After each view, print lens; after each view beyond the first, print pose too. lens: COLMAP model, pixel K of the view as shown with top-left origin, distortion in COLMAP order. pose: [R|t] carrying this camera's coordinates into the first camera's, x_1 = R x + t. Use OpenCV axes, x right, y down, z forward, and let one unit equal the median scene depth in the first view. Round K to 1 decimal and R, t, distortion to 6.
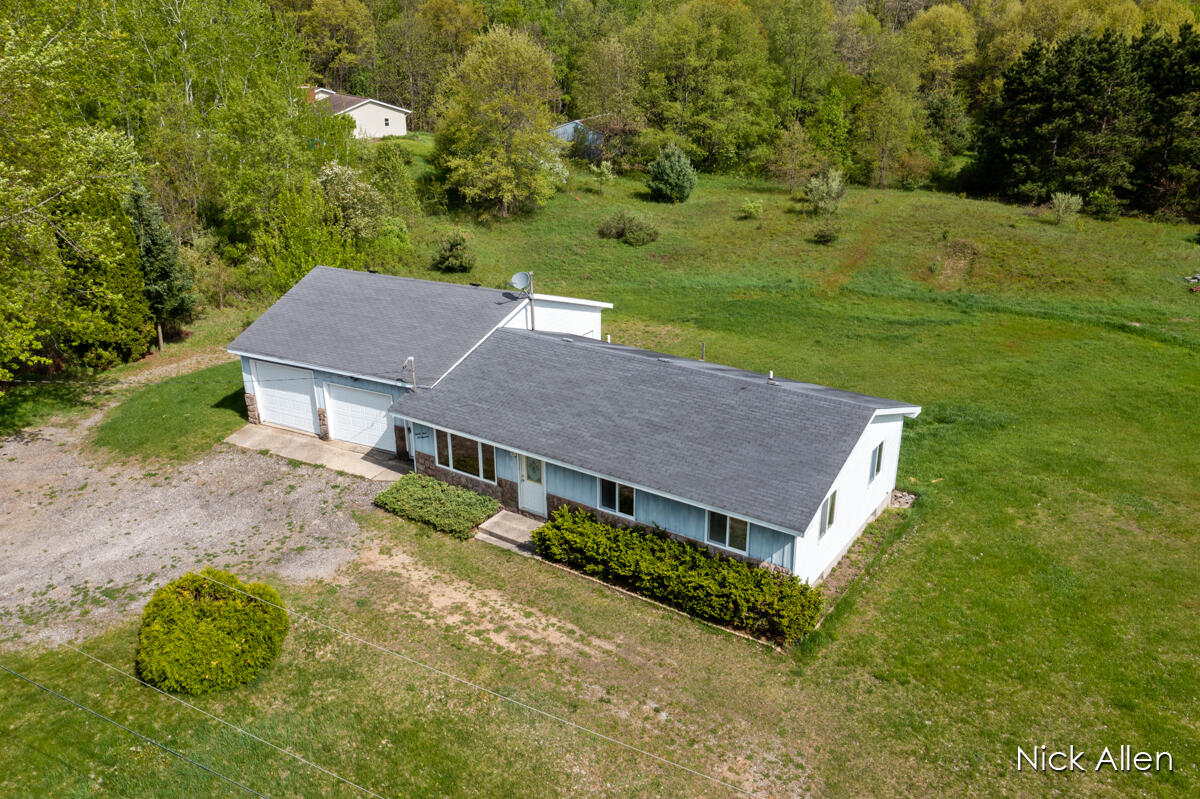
lens RADIAL K [[947.4, 0, 600.0], [0, 947.4, 399.5], [0, 0, 1]] dist [0.007406, 0.007816]
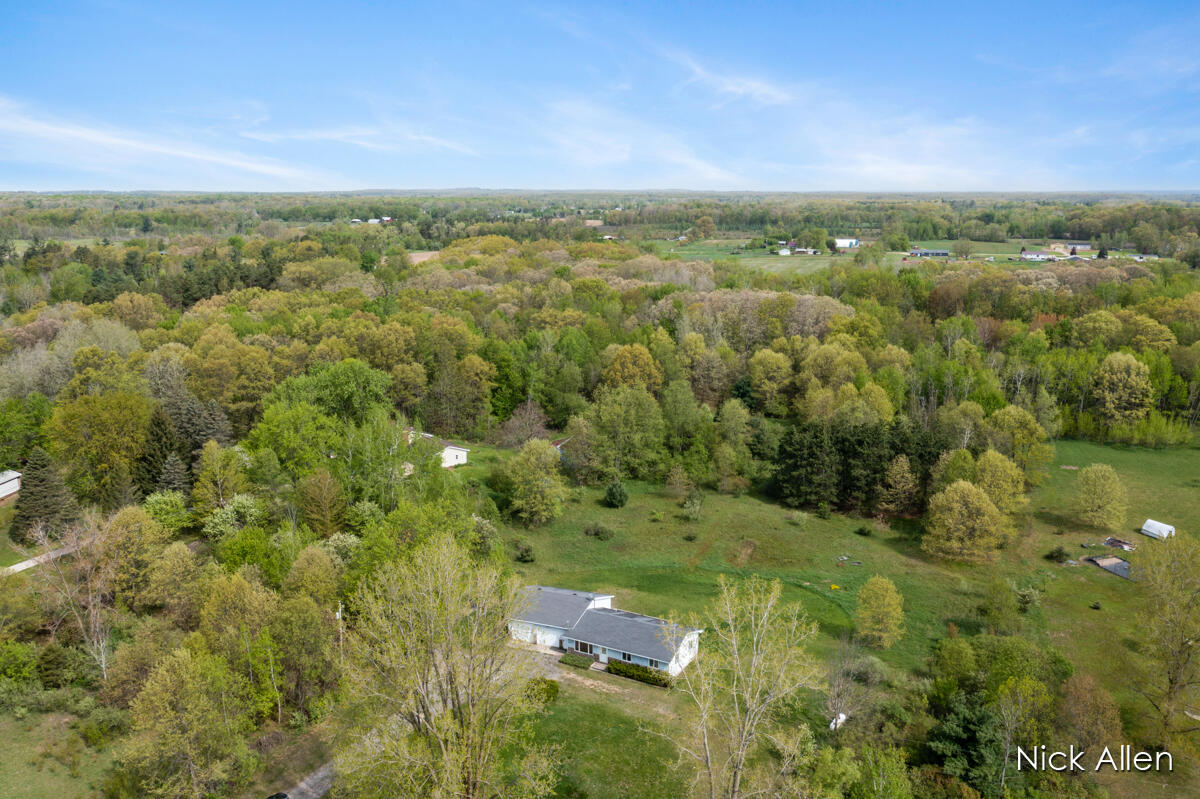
lens RADIAL K [[951.2, 0, 600.0], [0, 951.2, 399.5], [0, 0, 1]] dist [0.000243, 0.001706]
pose [[0.995588, -0.011288, 0.093149, -0.381337], [0.027946, 0.983358, -0.179518, -0.208577], [-0.089572, 0.181329, 0.979335, -2.623258]]
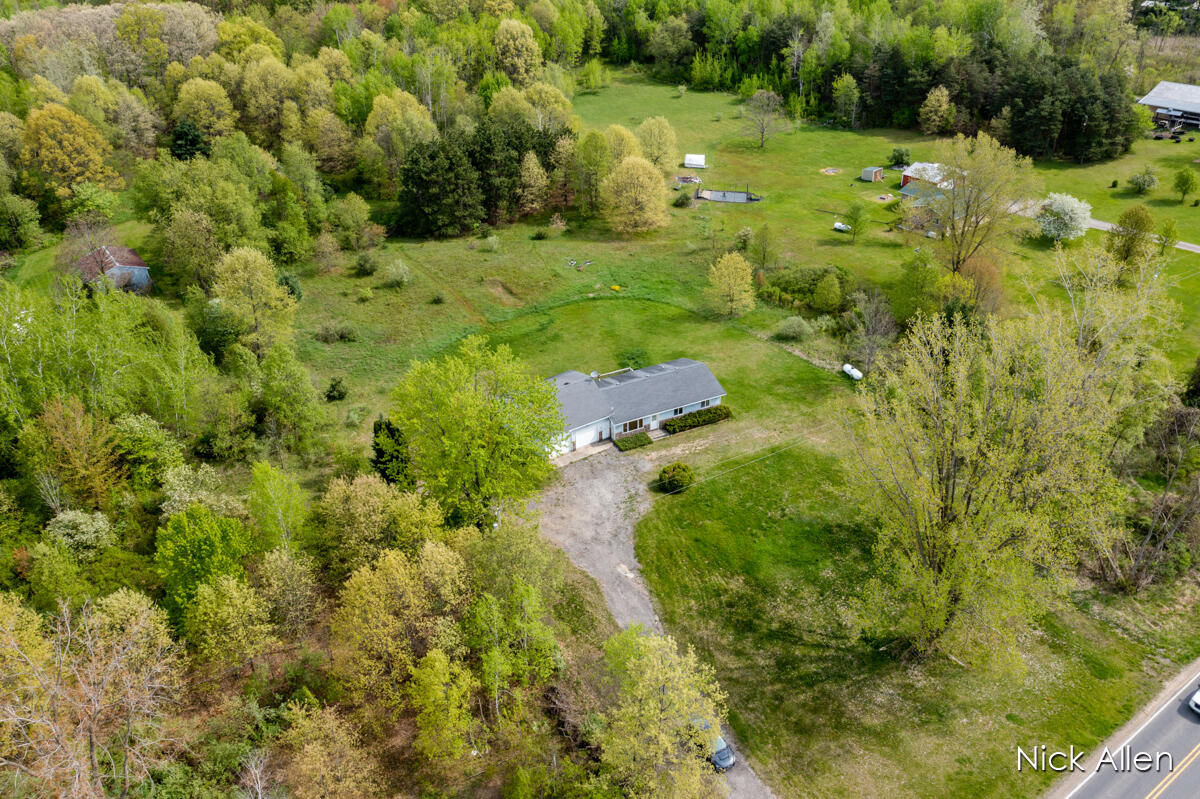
lens RADIAL K [[919.5, 0, 600.0], [0, 919.5, 399.5], [0, 0, 1]] dist [-0.000975, -0.000054]
pose [[0.499464, -0.446709, 0.742285, -2.410705], [0.341697, 0.888928, 0.305041, -0.990933], [-0.796103, 0.101279, 0.596627, -0.831528]]
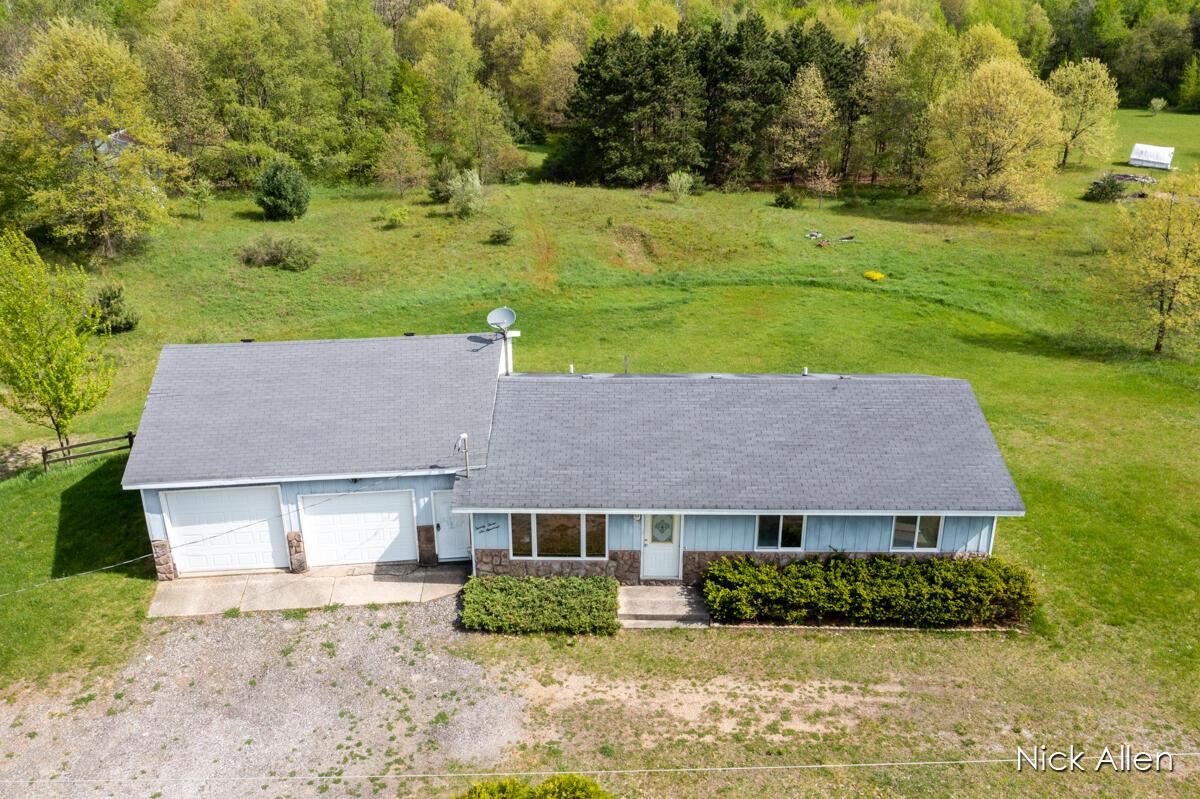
lens RADIAL K [[951.2, 0, 600.0], [0, 951.2, 399.5], [0, 0, 1]] dist [0.000243, 0.001706]
pose [[0.838263, -0.199353, 0.507517, -0.459989], [0.200277, 0.978279, 0.053471, -0.084797], [-0.507153, 0.056821, 0.859981, 0.245085]]
